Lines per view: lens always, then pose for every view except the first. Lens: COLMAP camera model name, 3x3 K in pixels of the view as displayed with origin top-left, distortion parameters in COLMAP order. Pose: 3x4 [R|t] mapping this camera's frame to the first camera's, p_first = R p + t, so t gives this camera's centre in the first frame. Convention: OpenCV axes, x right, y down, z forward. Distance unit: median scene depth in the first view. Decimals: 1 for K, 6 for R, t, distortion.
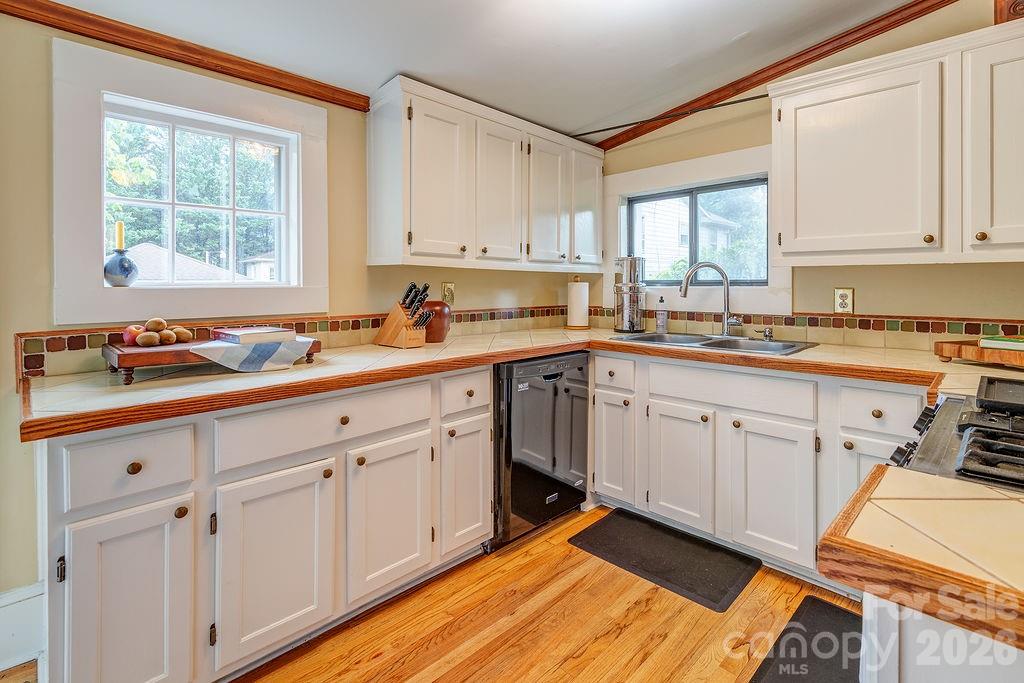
lens RADIAL K [[483.6, 0, 499.6], [0, 483.6, 285.4], [0, 0, 1]] dist [0.012121, -0.008218]
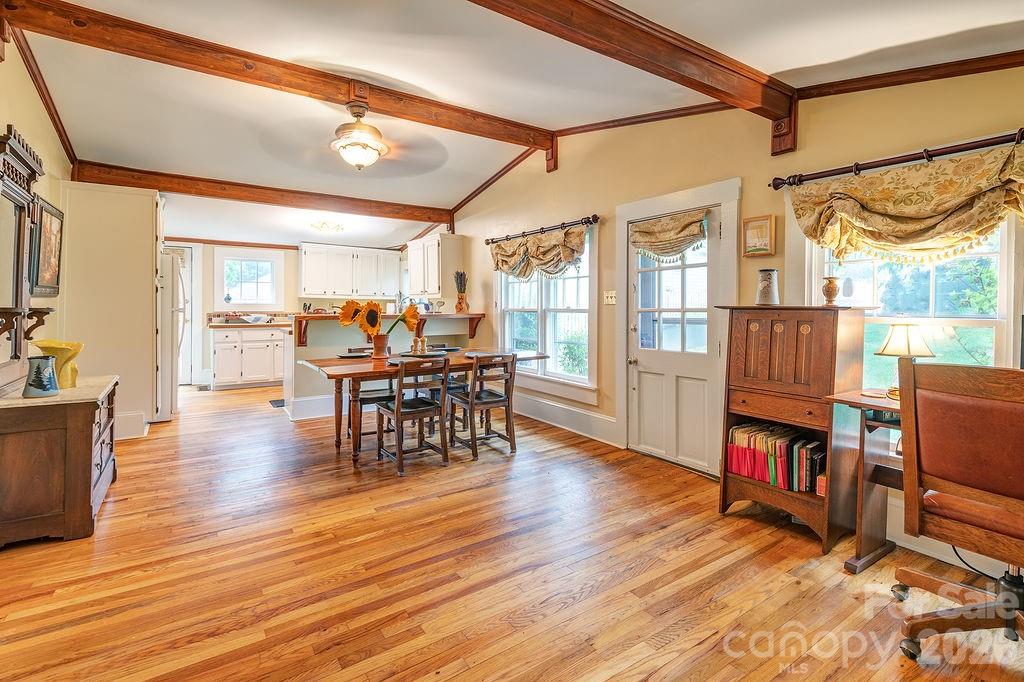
lens RADIAL K [[483.6, 0, 516.8], [0, 483.6, 308.5], [0, 0, 1]] dist [0.012121, -0.008218]
pose [[0.982340, 0.009648, -0.186857, 1.888304], [-0.009322, 0.999953, 0.002624, 0.012727], [0.186874, -0.000836, 0.982384, -2.039730]]
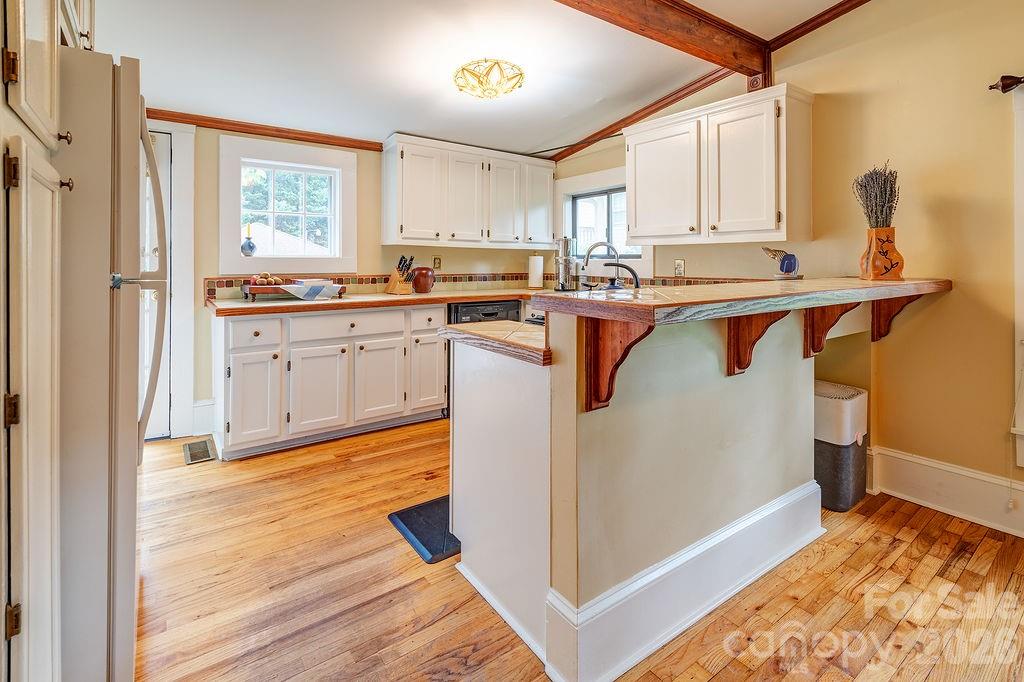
lens RADIAL K [[483.6, 0, 495.2], [0, 483.6, 263.6], [0, 0, 1]] dist [0.012121, -0.008218]
pose [[0.985265, 0.005753, -0.170938, 0.415137], [-0.005290, 0.999981, 0.003165, 0.016074], [0.170953, -0.002215, 0.985277, -0.589157]]
